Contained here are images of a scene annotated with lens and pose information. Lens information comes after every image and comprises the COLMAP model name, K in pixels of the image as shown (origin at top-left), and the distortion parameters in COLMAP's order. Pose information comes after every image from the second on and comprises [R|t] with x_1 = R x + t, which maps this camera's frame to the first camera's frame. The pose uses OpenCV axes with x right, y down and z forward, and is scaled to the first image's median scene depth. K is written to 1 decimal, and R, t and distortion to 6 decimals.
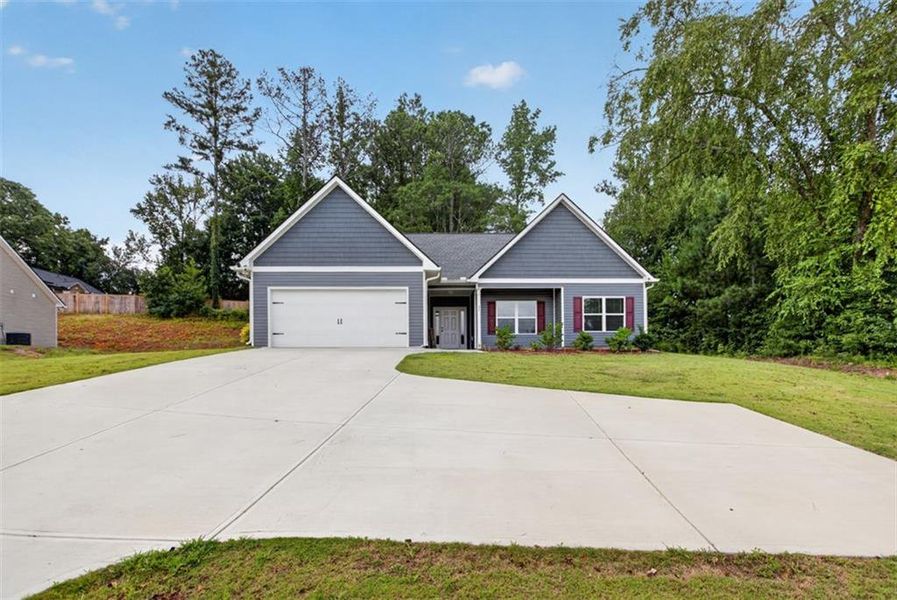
lens RADIAL K [[415.7, 0, 460.8], [0, 415.7, 351.1], [0, 0, 1]] dist [-0.003170, -0.000343]
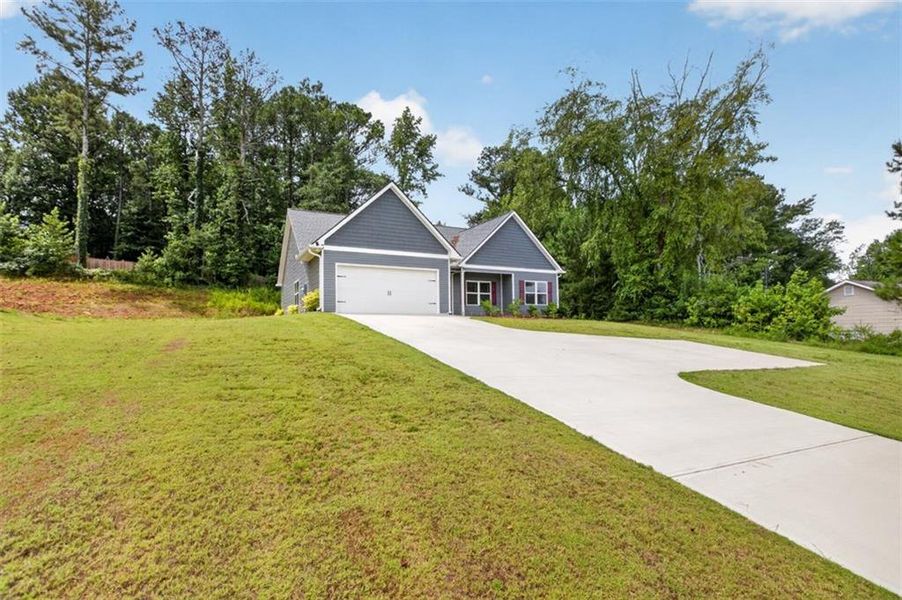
lens RADIAL K [[407.6, 0, 454.3], [0, 407.6, 295.9], [0, 0, 1]] dist [-0.001799, 0.000312]
pose [[0.898087, 0.028776, 0.438875, -0.536353], [-0.001632, 0.998068, -0.062103, 0.012121], [-0.439814, 0.055057, 0.896399, -0.172043]]
